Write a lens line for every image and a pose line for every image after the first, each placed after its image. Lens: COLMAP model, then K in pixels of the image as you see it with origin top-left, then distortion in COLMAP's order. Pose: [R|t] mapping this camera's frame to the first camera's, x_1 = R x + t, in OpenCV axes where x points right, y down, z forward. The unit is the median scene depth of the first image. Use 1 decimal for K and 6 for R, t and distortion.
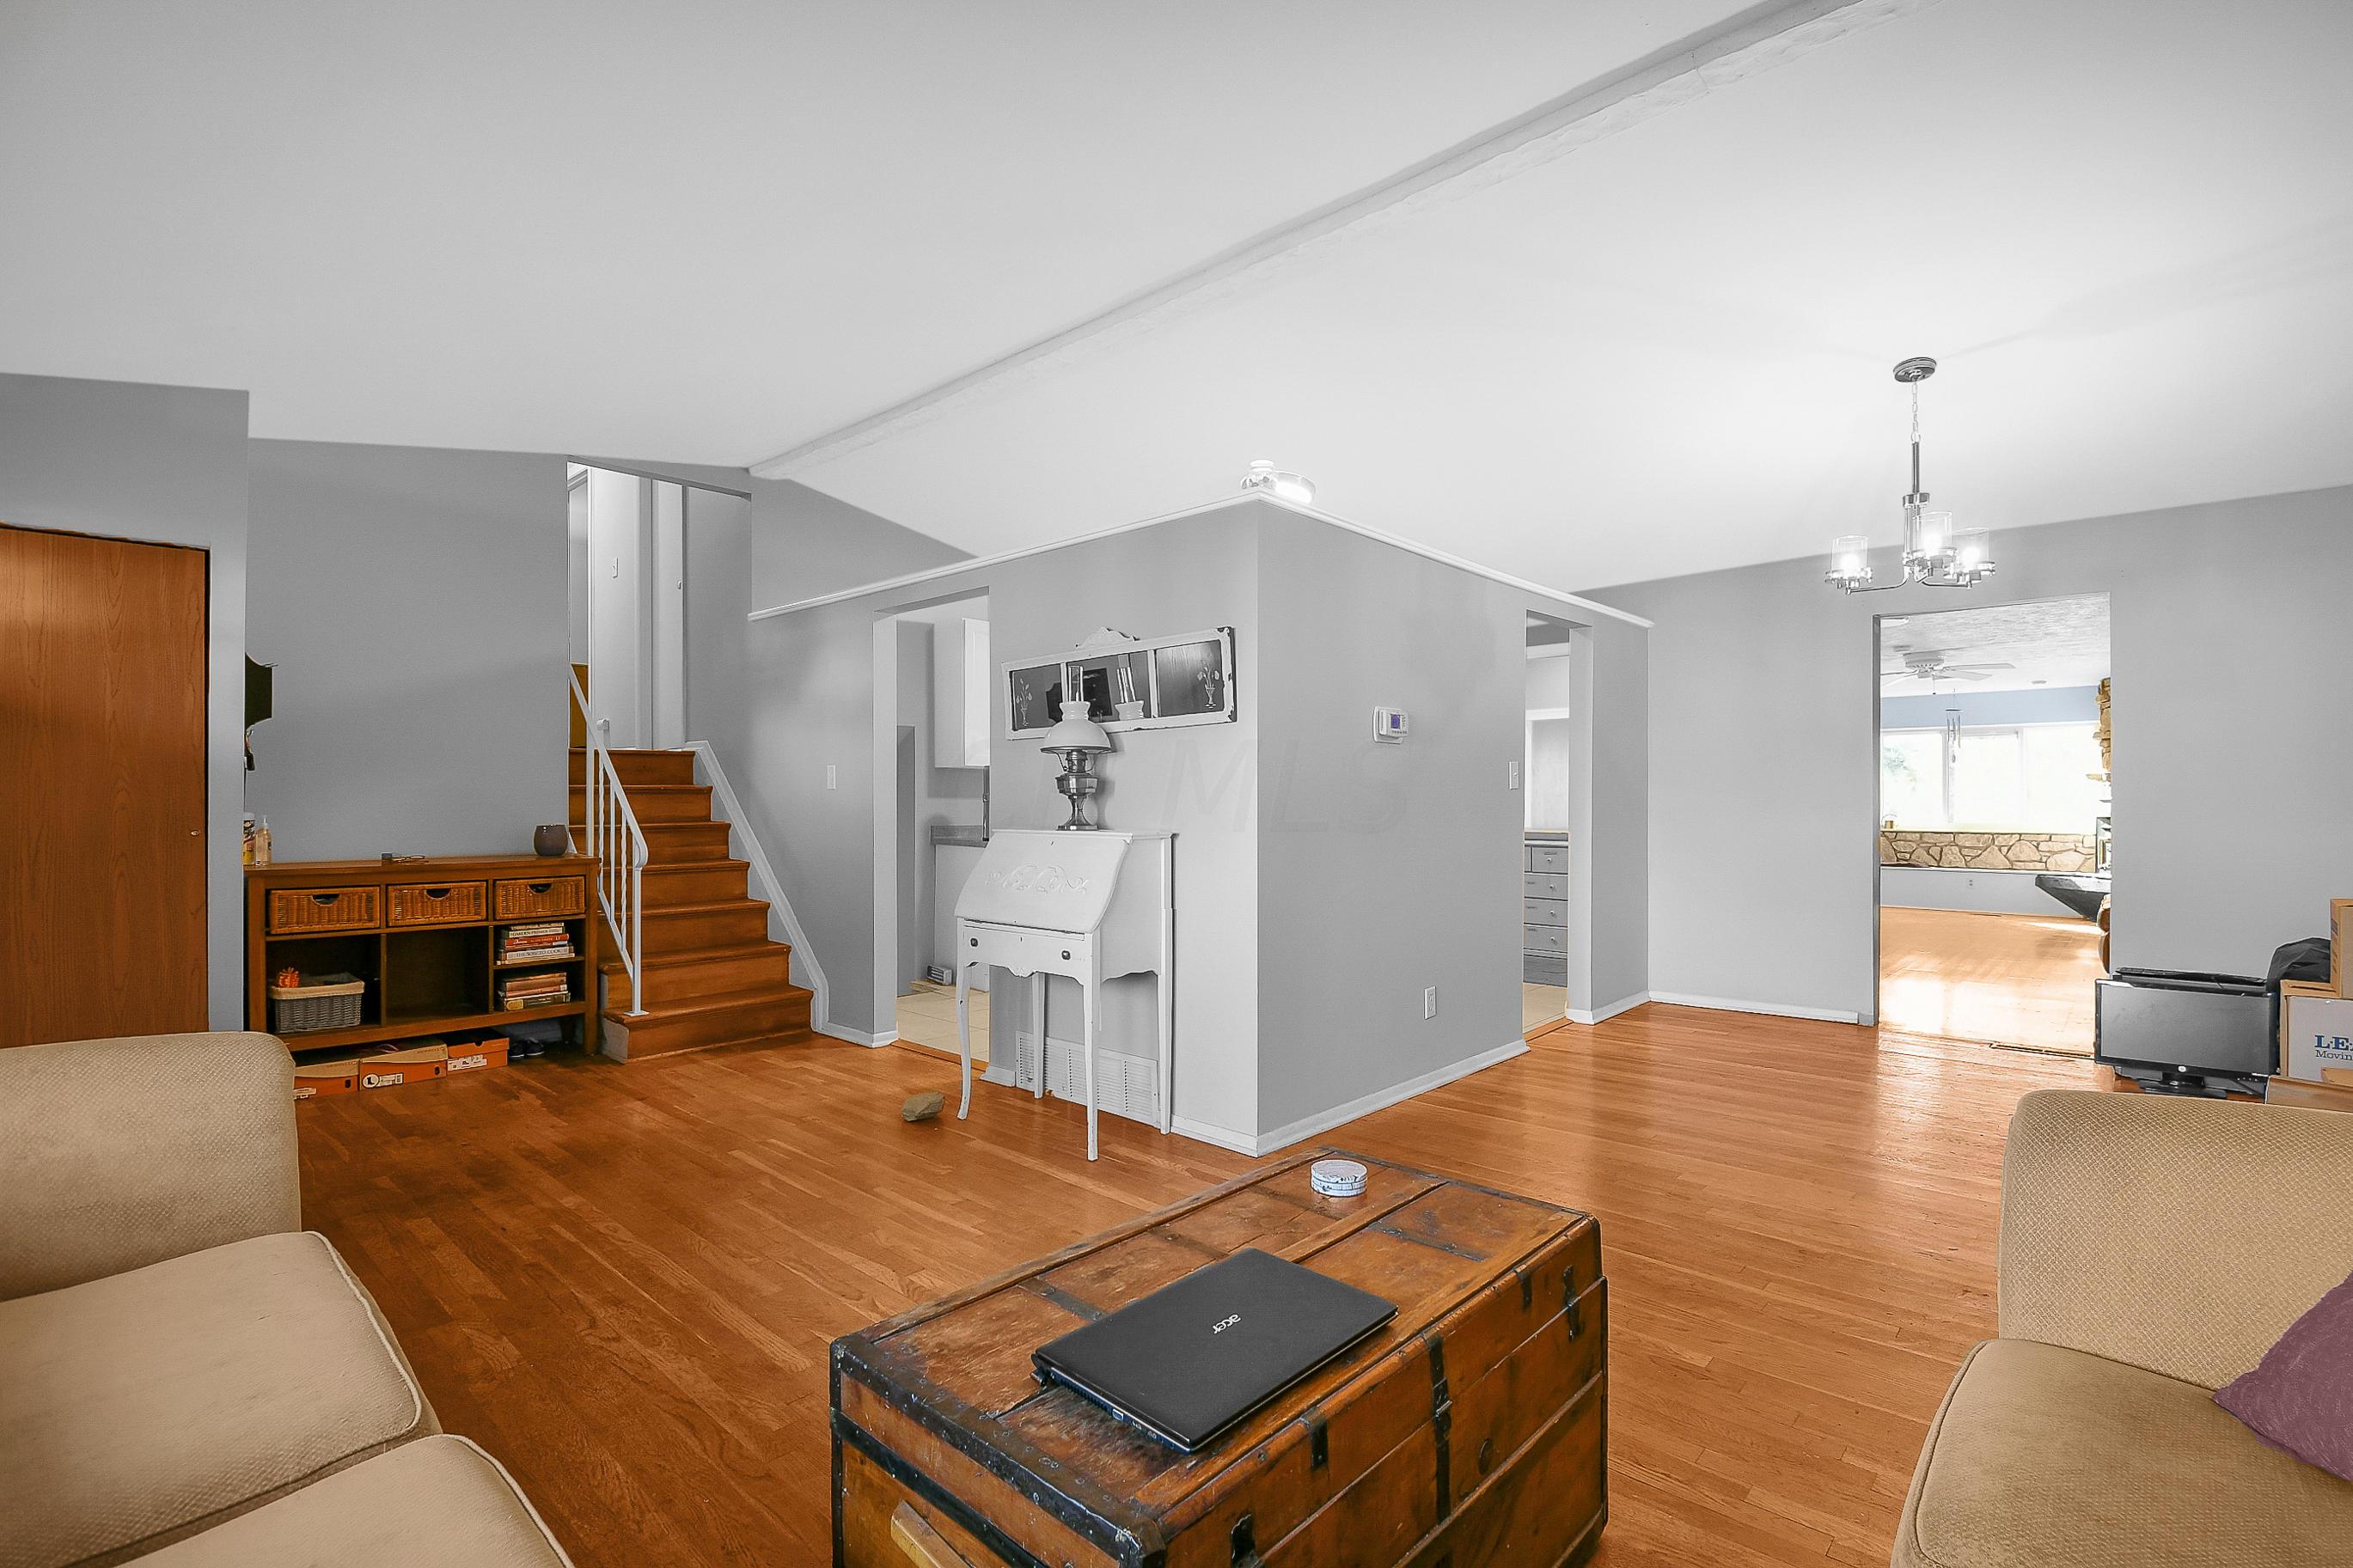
lens RADIAL K [[1073.1, 0, 1189.9], [0, 1073.1, 805.0], [0, 0, 1]] dist [-0.001474, -0.003684]
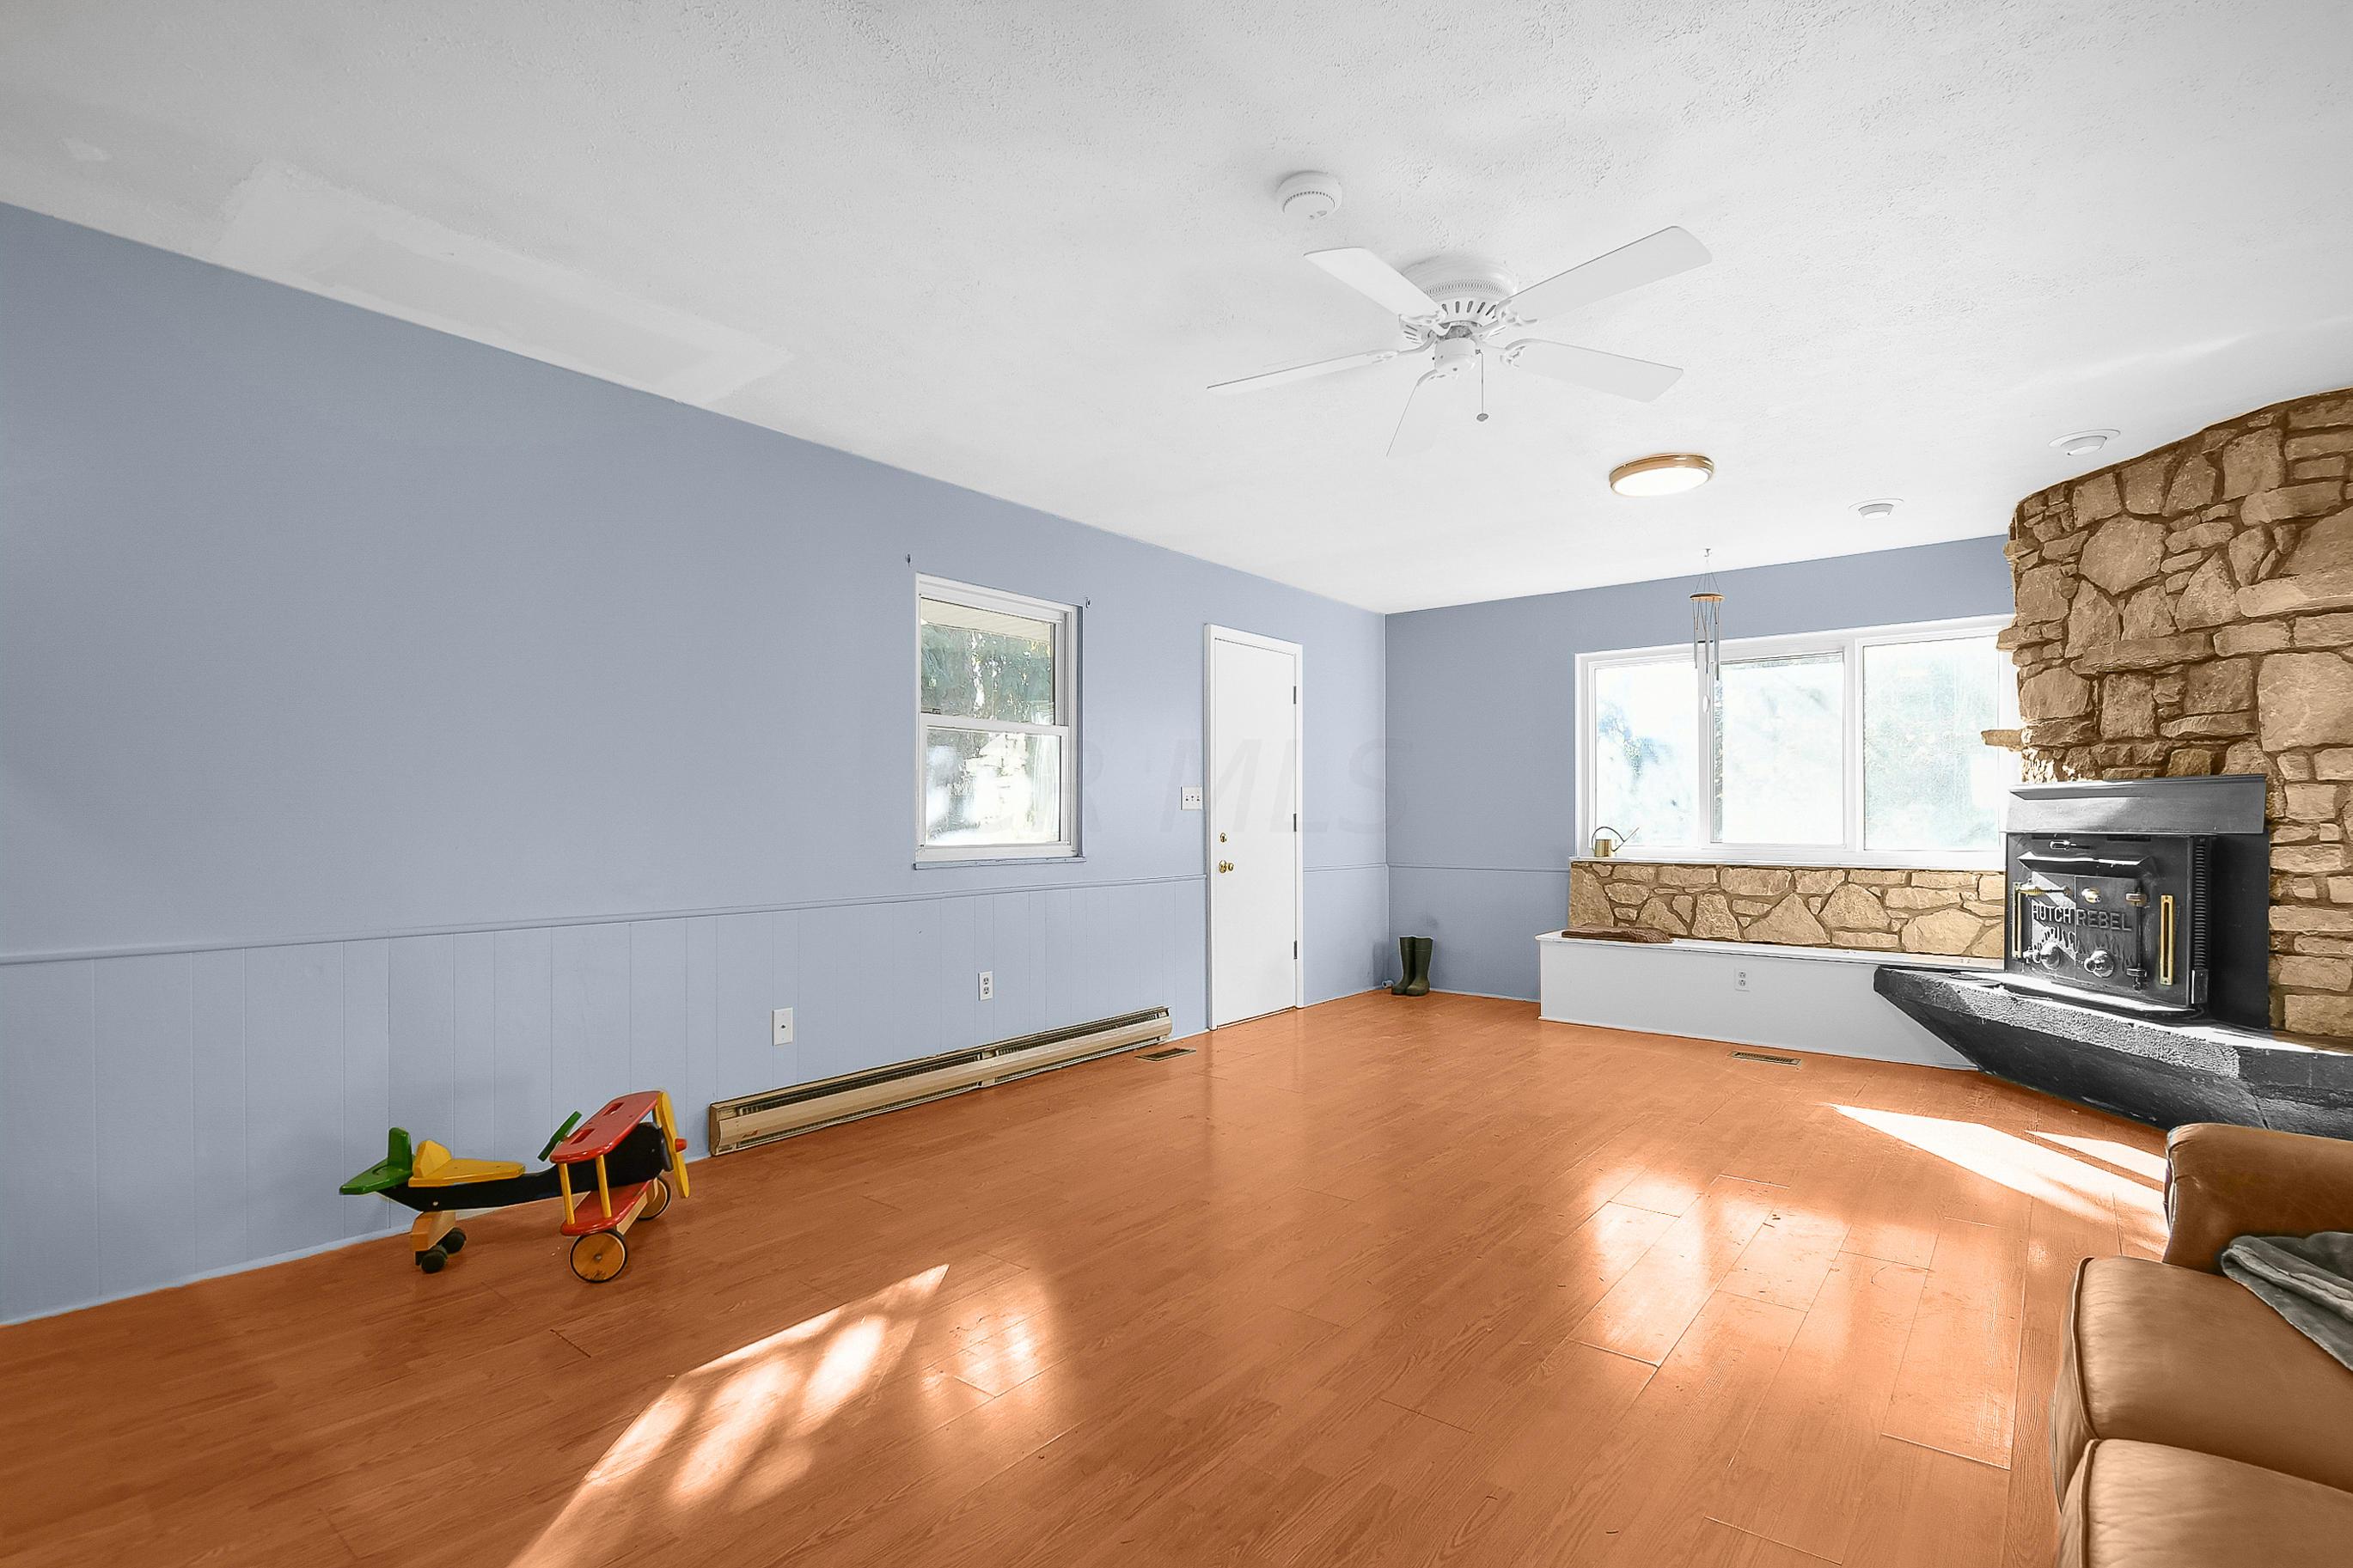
lens RADIAL K [[1073.1, 0, 1196.9], [0, 1073.1, 814.9], [0, 0, 1]] dist [-0.001474, -0.003684]
pose [[0.998097, -0.003150, 0.061578, 0.462207], [0.003556, 0.999973, -0.006476, 0.005607], [-0.061555, 0.006683, 0.998081, 0.550367]]
